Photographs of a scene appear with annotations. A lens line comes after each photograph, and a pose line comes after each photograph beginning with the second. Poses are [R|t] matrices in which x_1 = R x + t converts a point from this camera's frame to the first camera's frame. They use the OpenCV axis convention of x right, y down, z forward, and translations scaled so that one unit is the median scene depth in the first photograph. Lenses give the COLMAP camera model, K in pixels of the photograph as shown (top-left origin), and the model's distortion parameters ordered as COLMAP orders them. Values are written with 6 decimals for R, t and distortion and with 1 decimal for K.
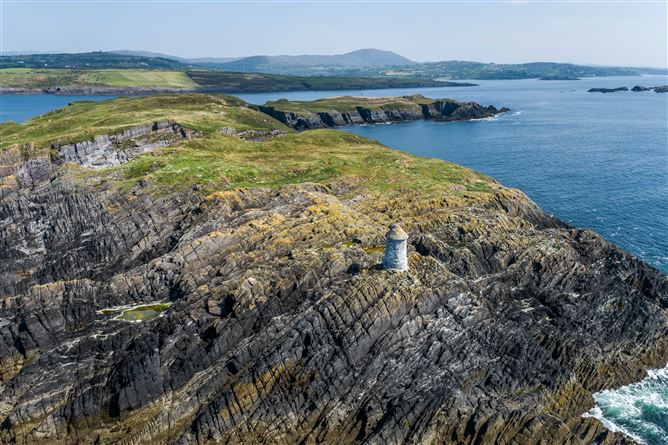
lens RADIAL K [[484.0, 0, 335.1], [0, 484.0, 226.7], [0, 0, 1]] dist [0.190477, -0.204526]
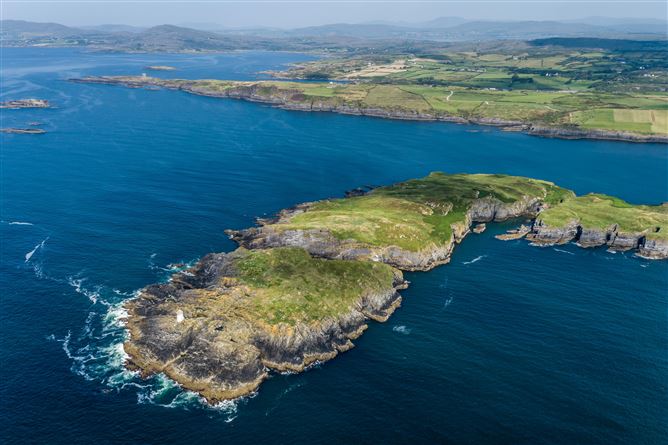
lens RADIAL K [[484.0, 0, 336.0], [0, 484.0, 228.1], [0, 0, 1]] dist [0.190477, -0.204526]
pose [[0.413450, 0.326307, -0.850049, 2.800611], [-0.271448, 0.935299, 0.227004, -1.368051], [0.869123, 0.136889, 0.475275, 0.112460]]
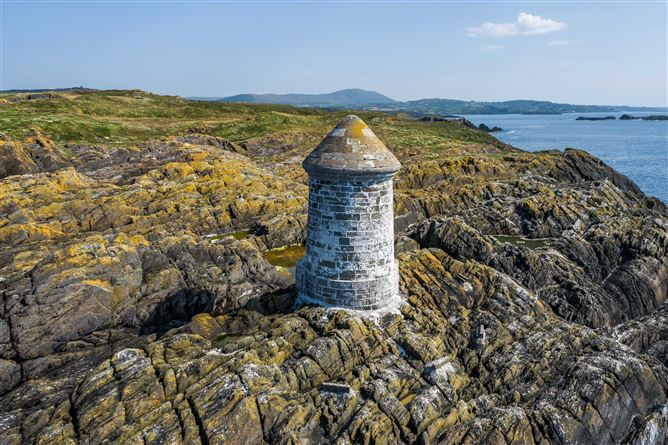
lens RADIAL K [[484.0, 0, 333.4], [0, 484.0, 216.4], [0, 0, 1]] dist [0.190477, -0.204526]
pose [[0.999709, -0.006152, 0.023311, 0.086423], [0.008311, 0.995564, -0.093714, 0.050263], [-0.022632, 0.093880, 0.995326, 0.590273]]
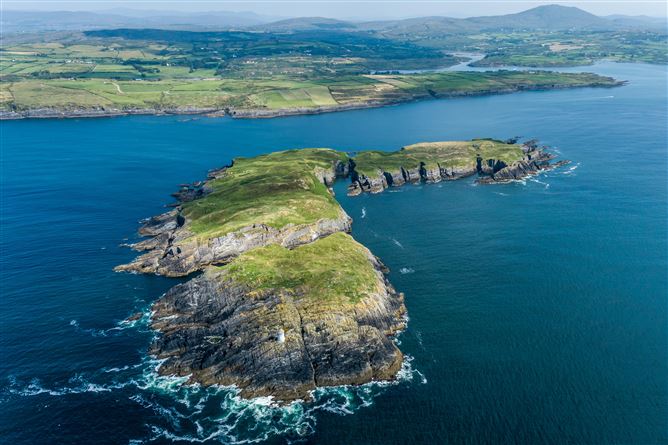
lens RADIAL K [[484.0, 0, 333.9], [0, 484.0, 220.7], [0, 0, 1]] dist [0.190477, -0.204526]
pose [[0.947762, 0.110081, -0.299383, 1.091500], [-0.088627, 0.992486, 0.084363, -0.825802], [0.306420, -0.053423, 0.950396, -1.620160]]
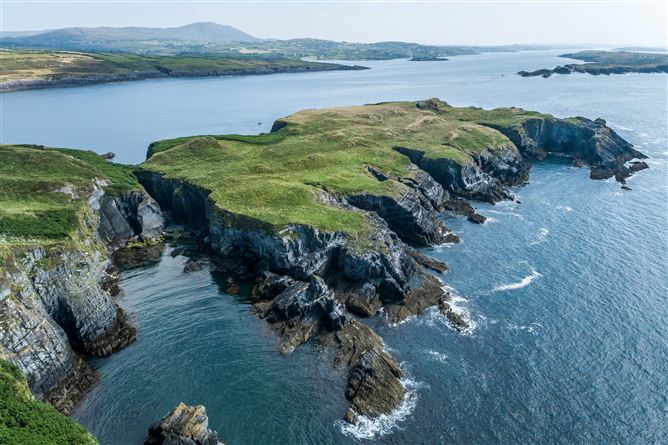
lens RADIAL K [[484.0, 0, 338.9], [0, 484.0, 222.7], [0, 0, 1]] dist [0.190477, -0.204526]
pose [[0.950147, -0.107953, 0.292517, -0.578827], [0.097917, 0.993998, 0.048781, -0.966425], [-0.296028, -0.017706, 0.955015, 2.904935]]
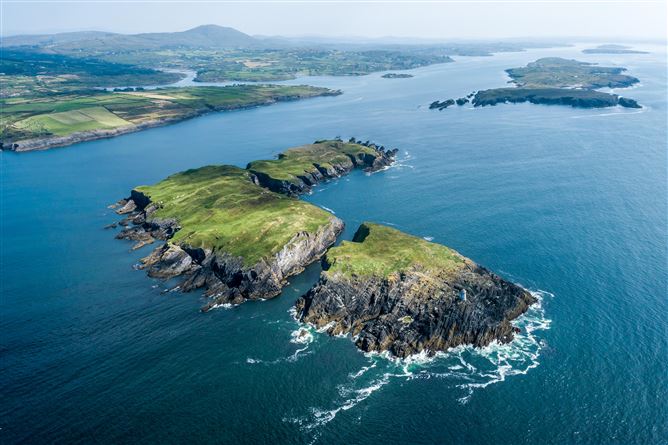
lens RADIAL K [[484.0, 0, 335.7], [0, 484.0, 219.6], [0, 0, 1]] dist [0.190477, -0.204526]
pose [[0.950777, -0.116070, 0.287318, -1.553480], [0.103683, 0.992917, 0.058012, -0.720057], [-0.292016, -0.025367, 0.956077, -2.030374]]
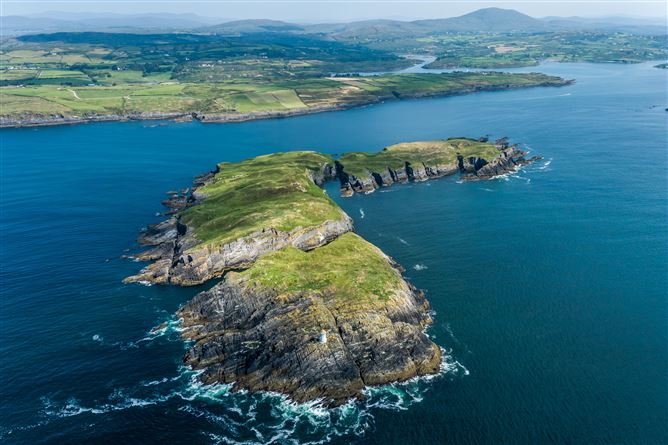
lens RADIAL K [[484.0, 0, 333.9], [0, 484.0, 225.8], [0, 0, 1]] dist [0.190477, -0.204526]
pose [[0.975544, 0.069630, -0.208484, 0.667268], [-0.053594, 0.995223, 0.081605, -0.779782], [0.213170, -0.068435, 0.974615, -1.760290]]
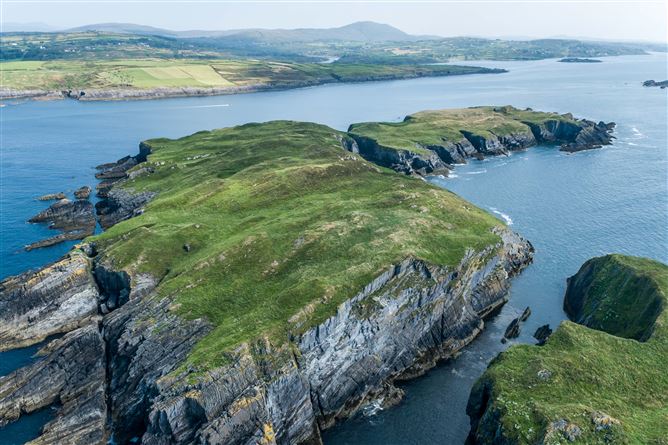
lens RADIAL K [[484.0, 0, 335.2], [0, 484.0, 228.4], [0, 0, 1]] dist [0.190477, -0.204526]
pose [[0.999769, -0.007081, 0.020278, -0.889135], [0.006003, 0.998590, 0.052749, -0.569977], [-0.020623, -0.052615, 0.998402, 0.657527]]
